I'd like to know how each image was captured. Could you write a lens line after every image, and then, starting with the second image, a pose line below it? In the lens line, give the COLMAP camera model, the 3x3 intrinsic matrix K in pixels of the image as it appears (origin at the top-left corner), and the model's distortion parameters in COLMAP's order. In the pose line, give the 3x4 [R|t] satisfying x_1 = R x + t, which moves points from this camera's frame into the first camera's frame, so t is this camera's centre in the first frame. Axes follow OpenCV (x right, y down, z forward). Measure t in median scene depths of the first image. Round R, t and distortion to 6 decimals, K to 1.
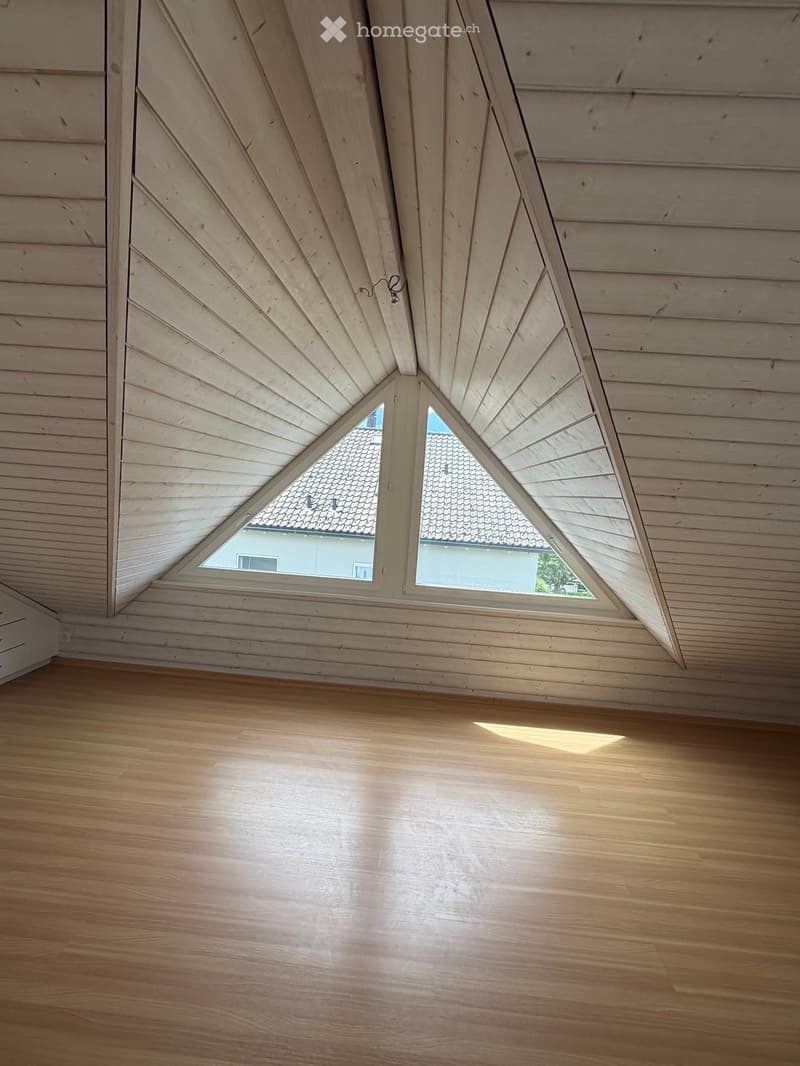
lens RADIAL K [[567.9, 0, 400.0], [0, 567.9, 533.0], [0, 0, 1]] dist [-0.000583, -0.000007]
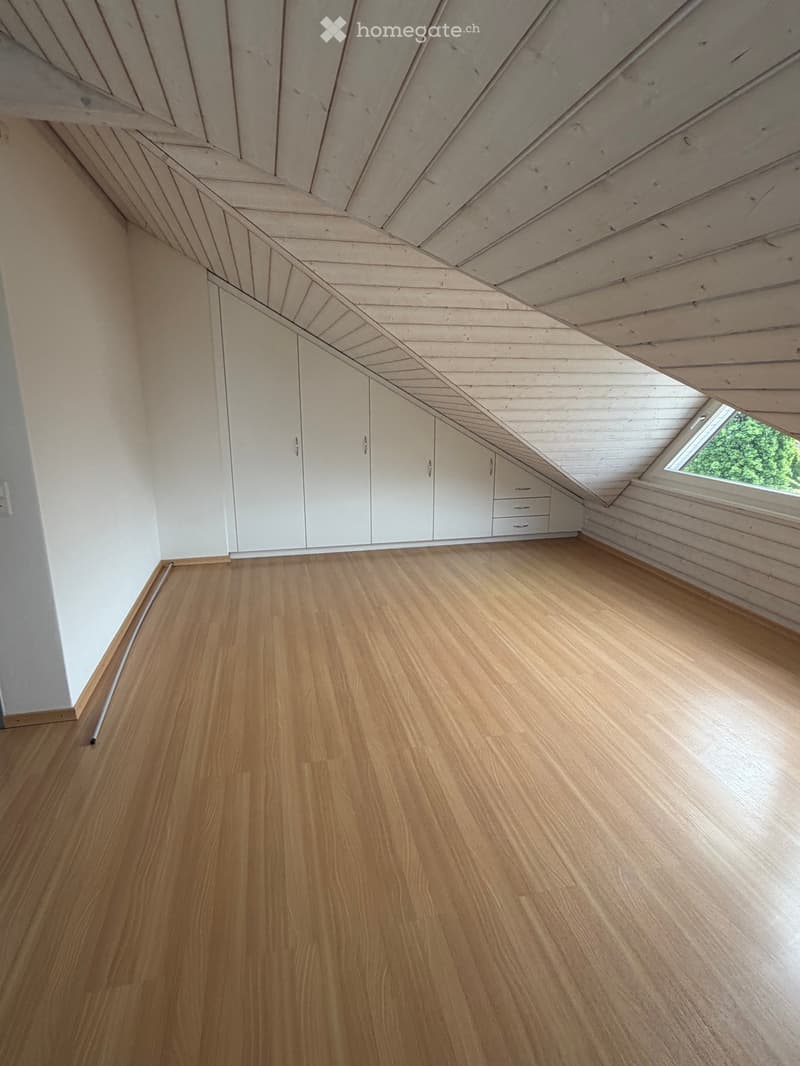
lens RADIAL K [[567.9, 0, 400.0], [0, 567.9, 533.0], [0, 0, 1]] dist [-0.000583, -0.000007]
pose [[0.284976, 0.166383, -0.943984, 0.518965], [-0.051497, 0.986055, 0.158252, 0.034730], [0.957150, 0.003514, 0.289570, 0.231603]]
